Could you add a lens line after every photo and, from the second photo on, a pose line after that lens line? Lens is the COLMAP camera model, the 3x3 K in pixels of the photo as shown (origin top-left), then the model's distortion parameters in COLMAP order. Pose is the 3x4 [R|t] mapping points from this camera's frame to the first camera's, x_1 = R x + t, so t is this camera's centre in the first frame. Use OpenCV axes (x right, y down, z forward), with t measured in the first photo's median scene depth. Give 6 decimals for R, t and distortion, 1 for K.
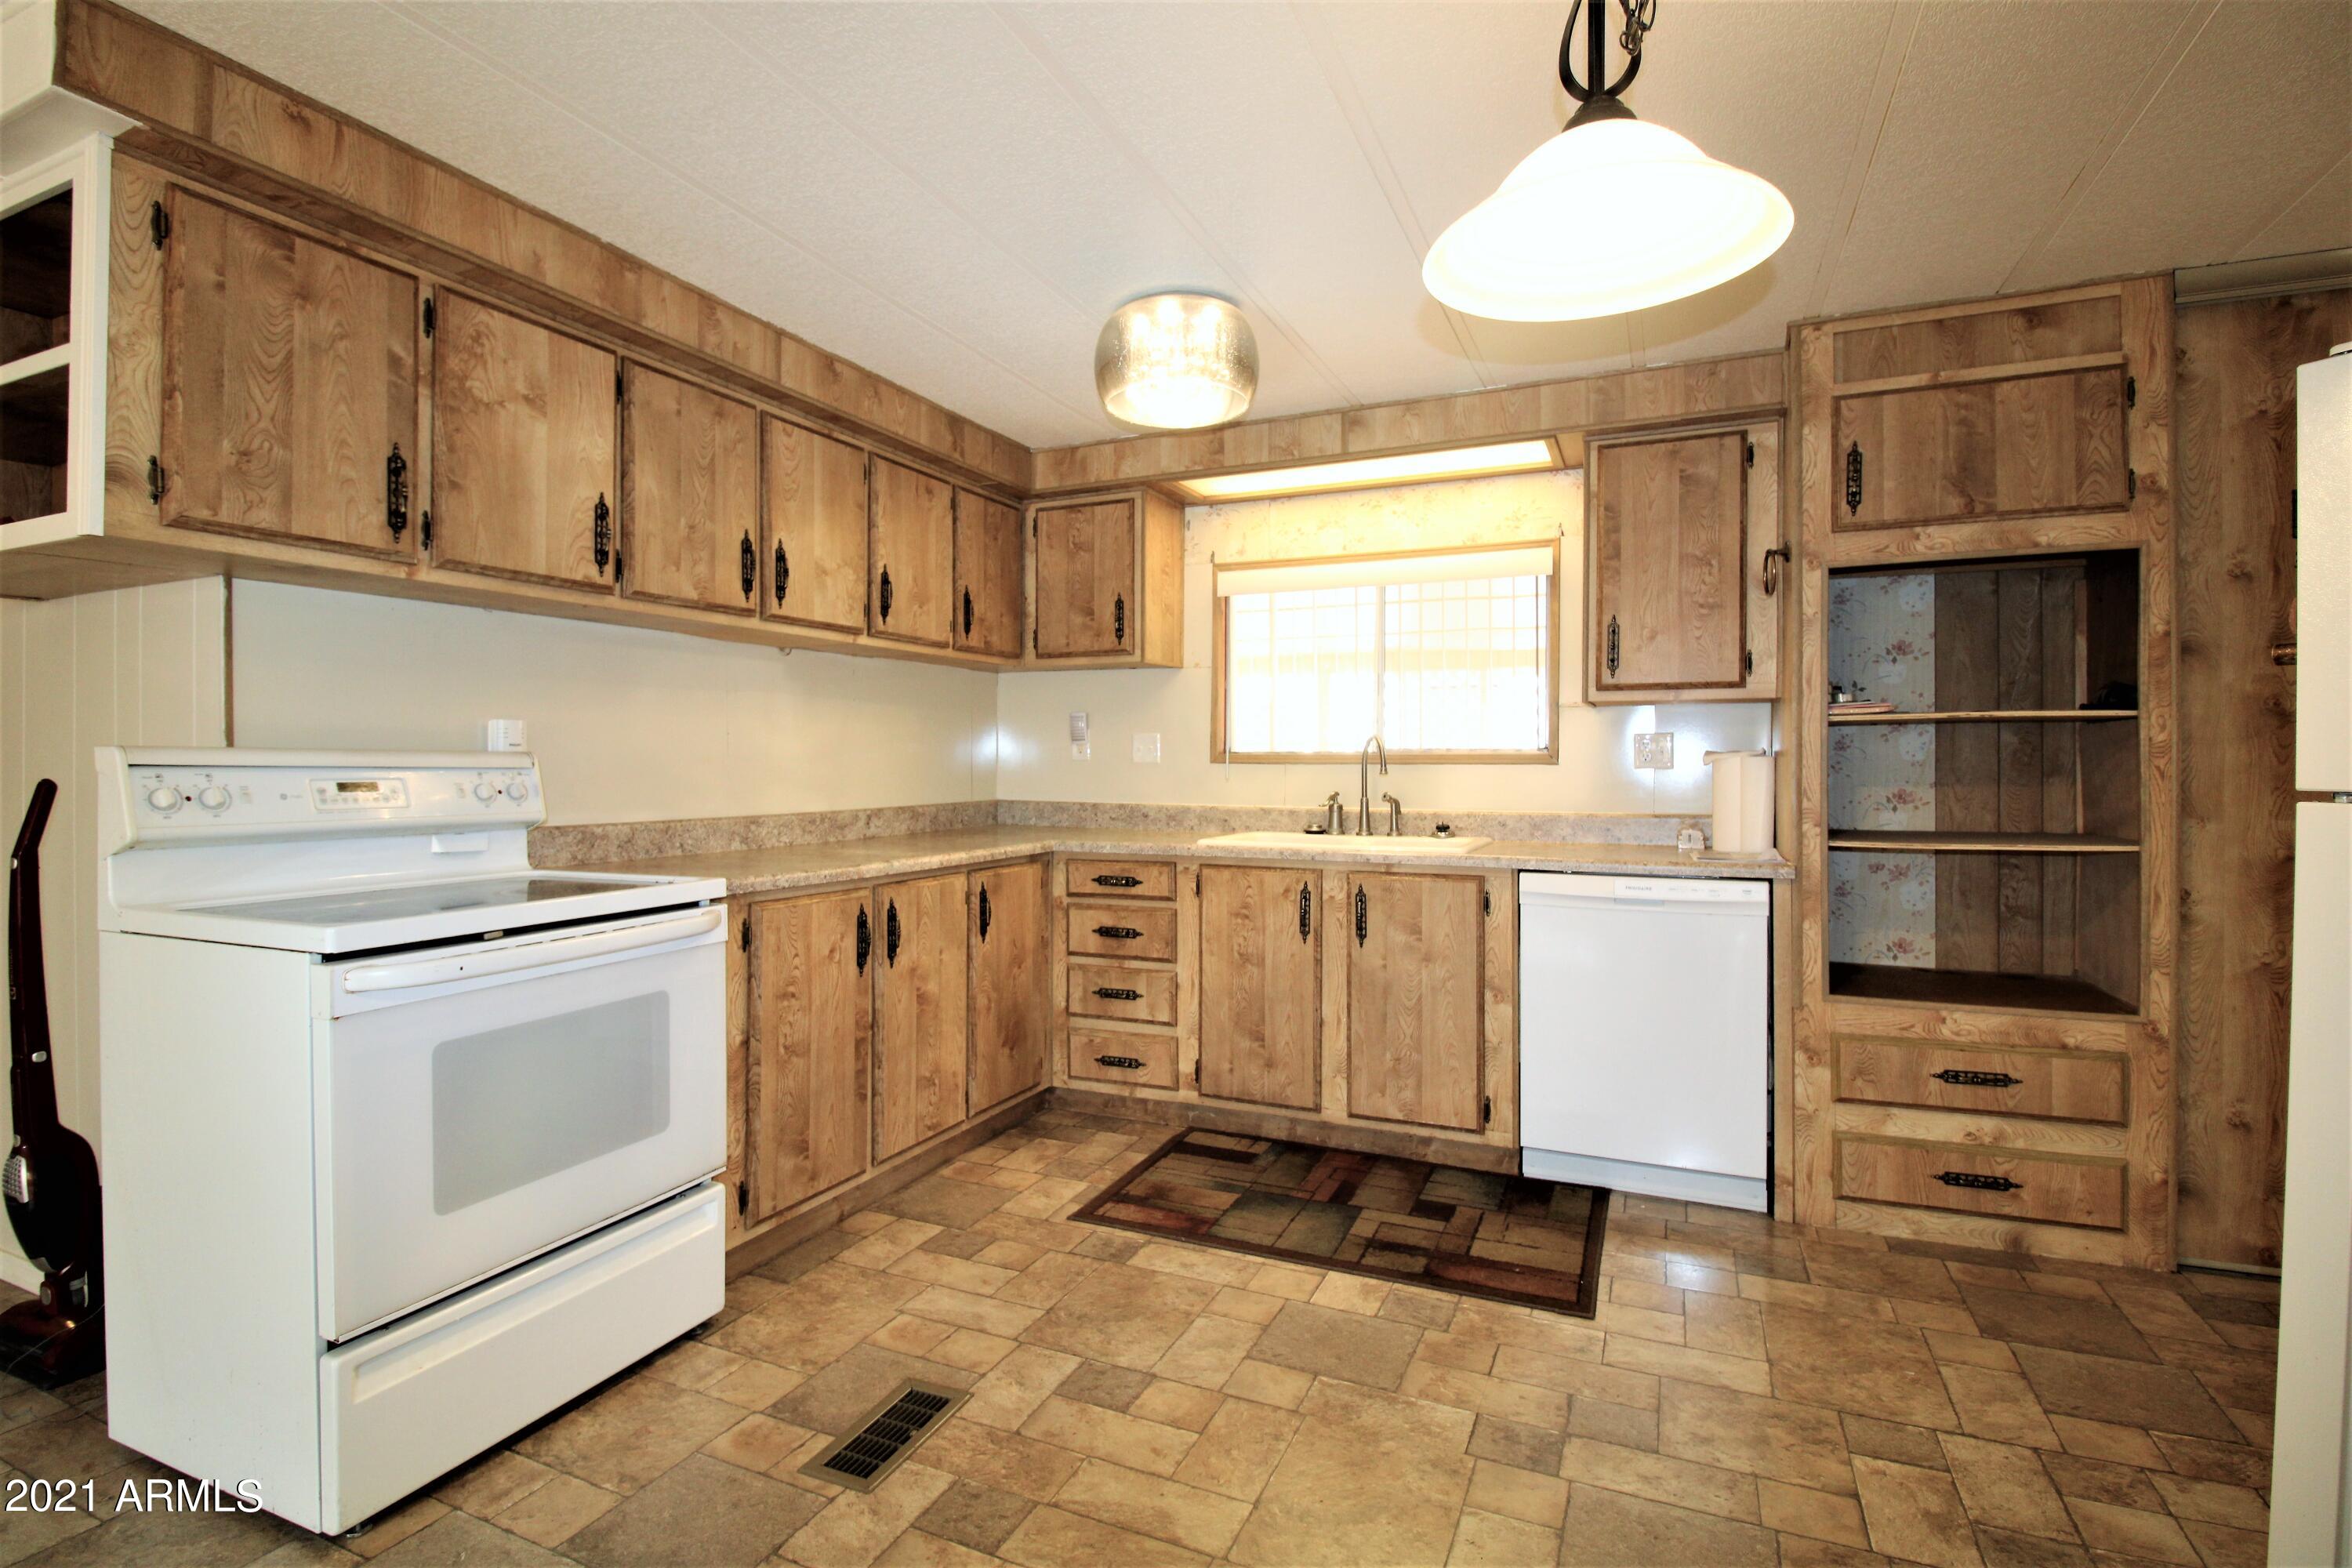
lens RADIAL K [[1098.3, 0, 1179.0], [0, 1098.3, 770.2], [0, 0, 1]] dist [0.002187, -0.013255]
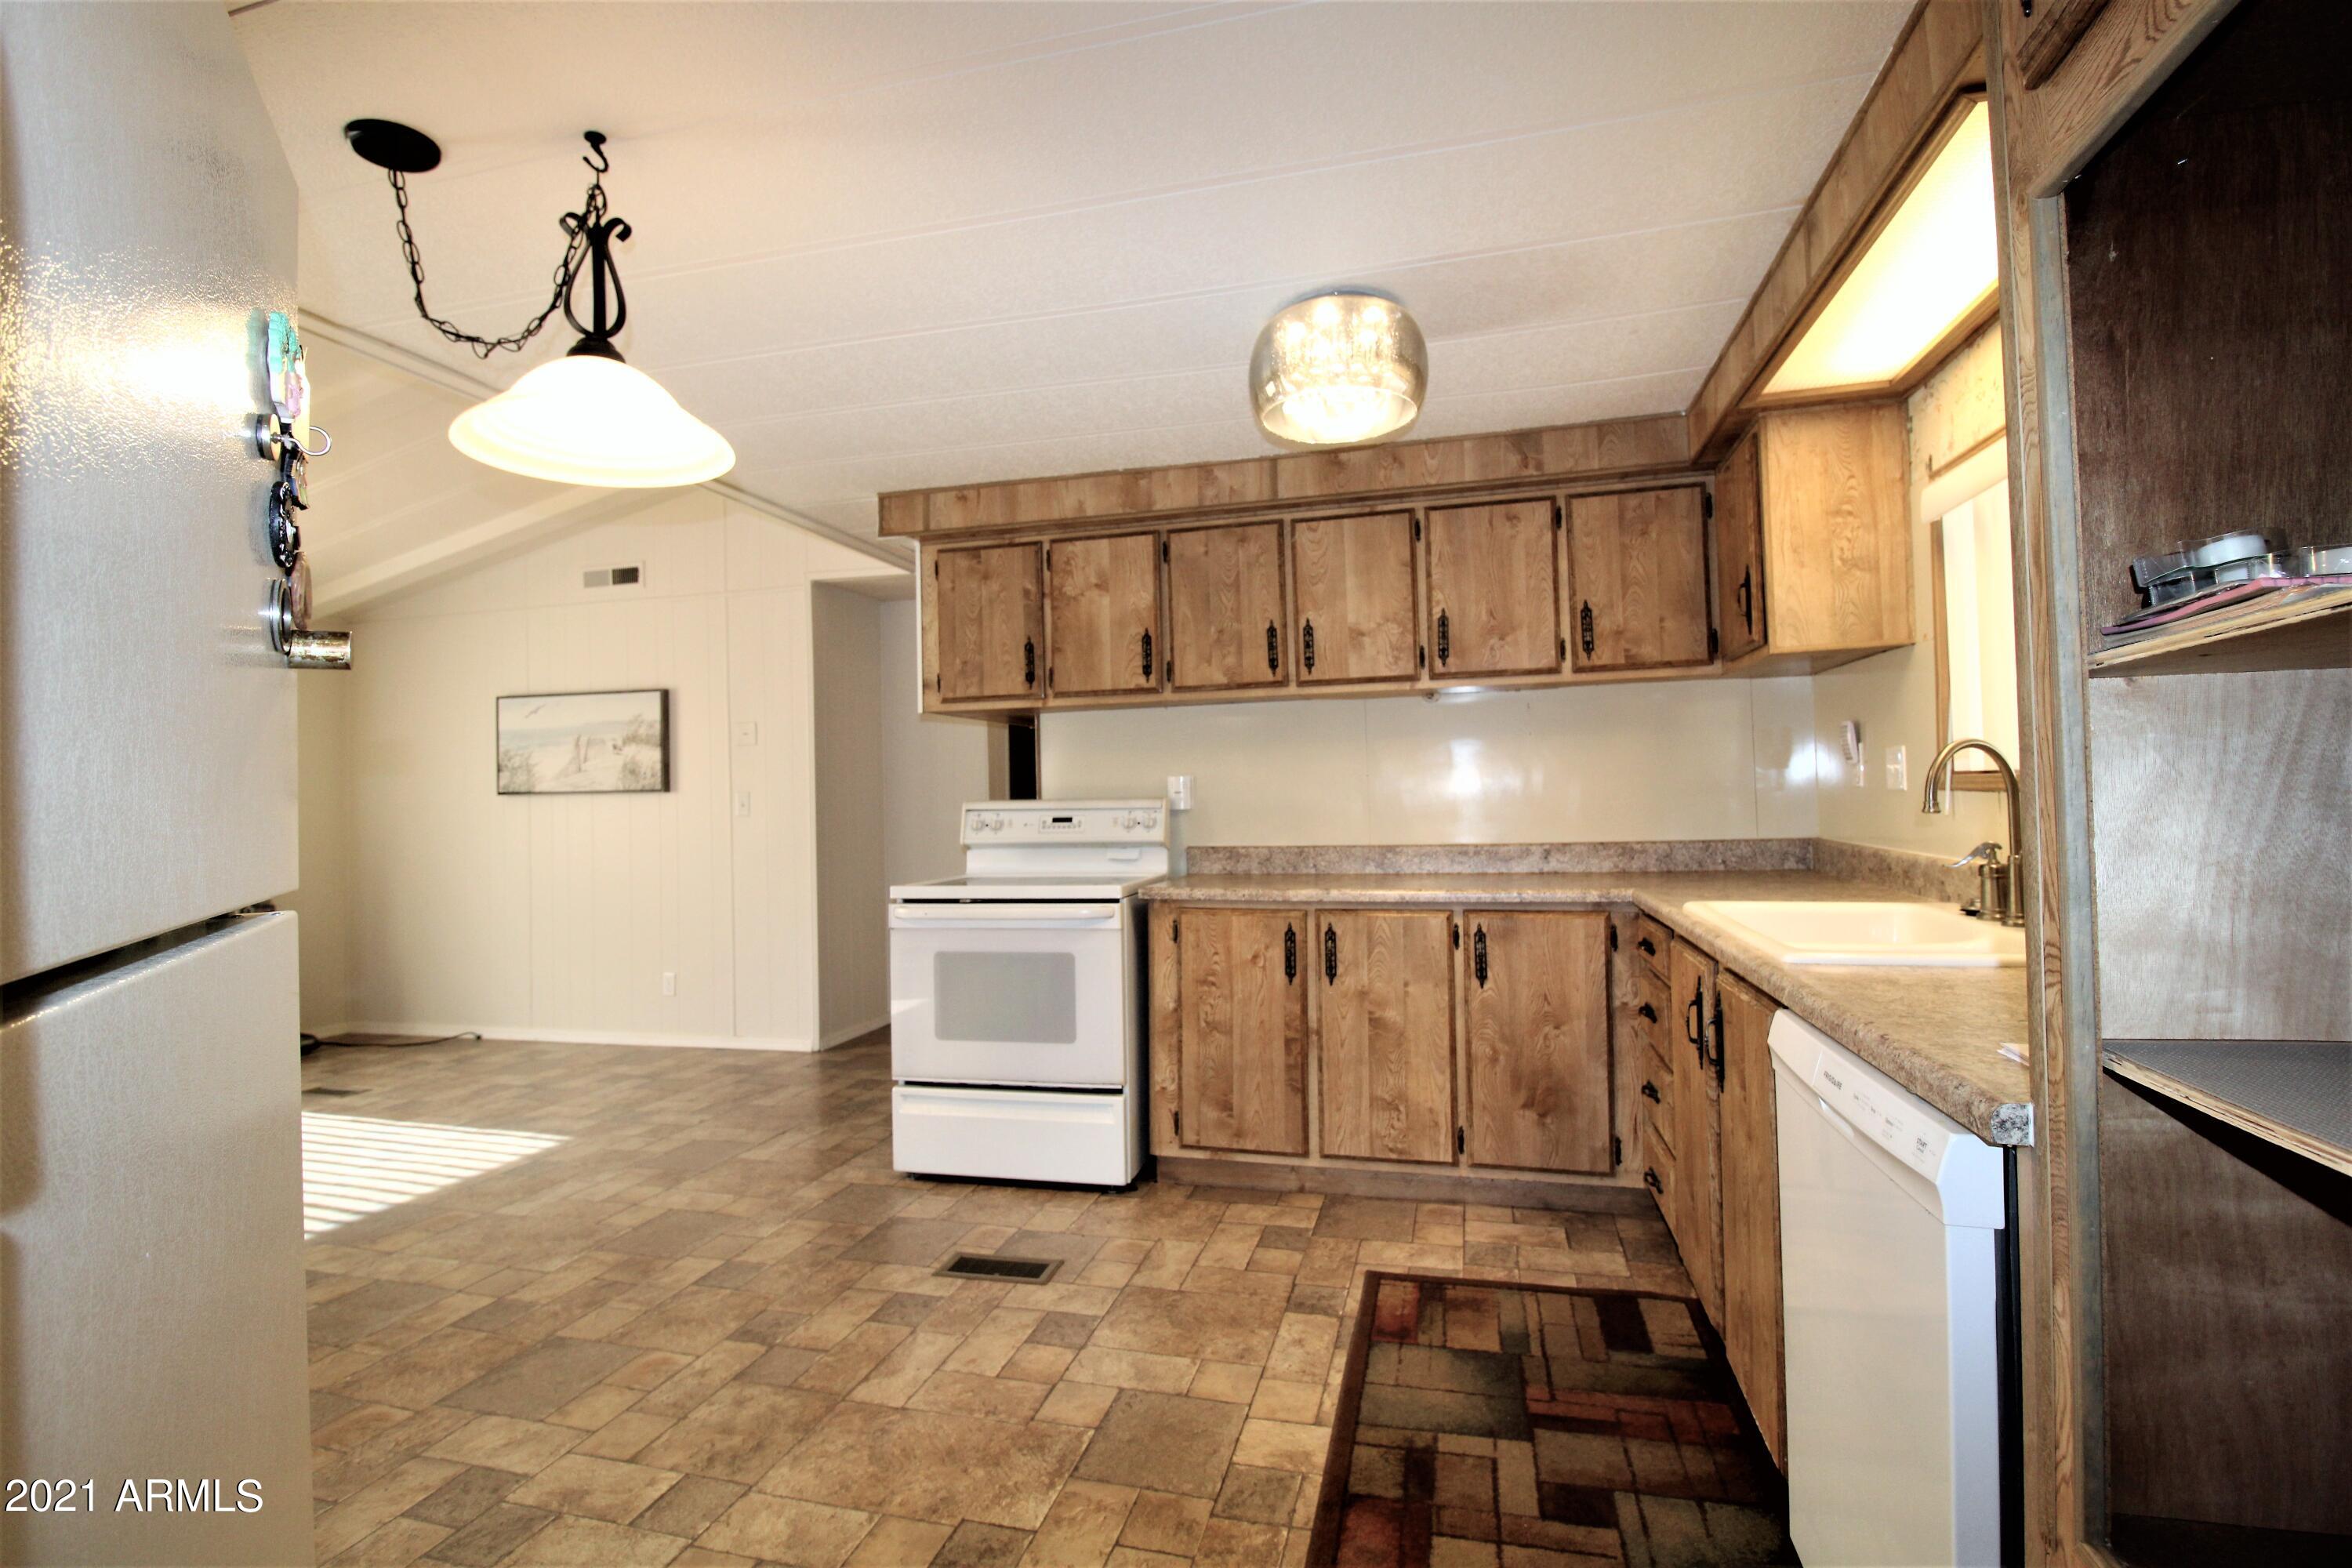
lens RADIAL K [[1098.3, 0, 1179.0], [0, 1098.3, 770.2], [0, 0, 1]] dist [0.002187, -0.013255]
pose [[0.164832, -0.029239, -0.985888, 0.894965], [0.015796, 0.999511, -0.027002, -0.012224], [0.986195, -0.011123, 0.165213, 0.724146]]
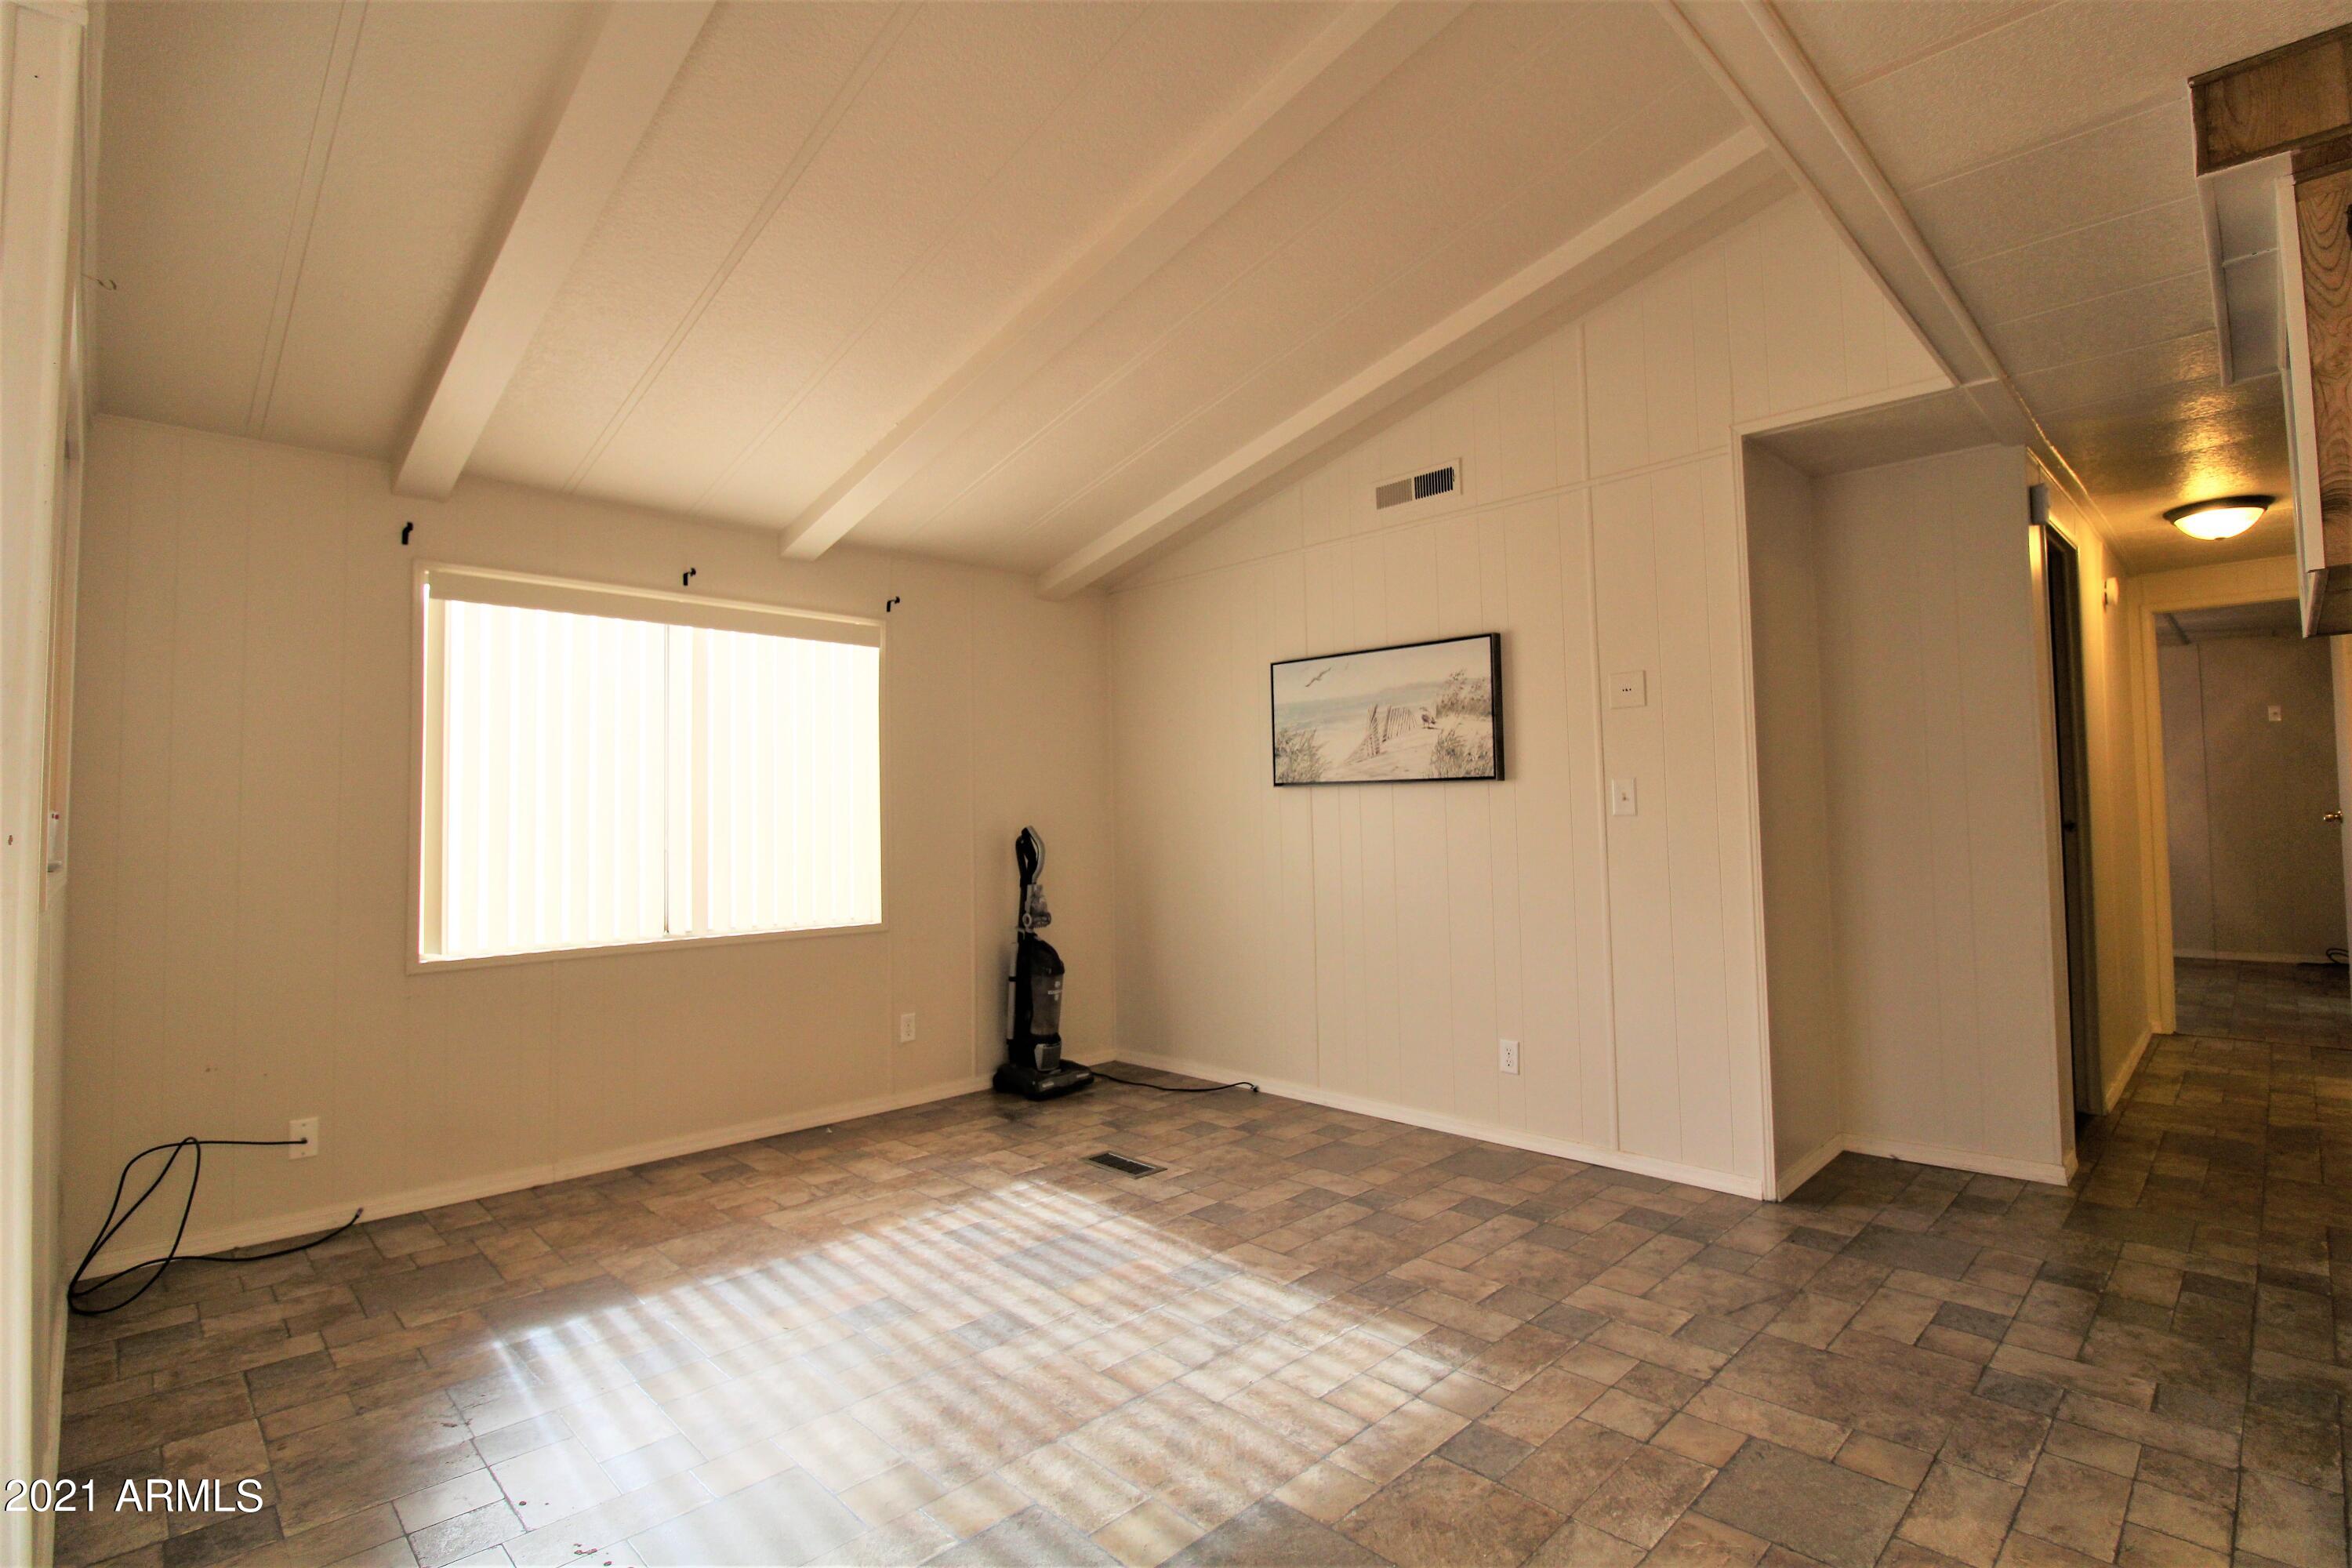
lens RADIAL K [[1098.3, 0, 1179.0], [0, 1098.3, 770.2], [0, 0, 1]] dist [0.002187, -0.013255]
pose [[-0.364093, -0.032055, -0.930811, 0.187972], [0.011887, 0.999166, -0.039059, -0.003388], [0.931287, -0.025286, -0.363409, 0.239632]]
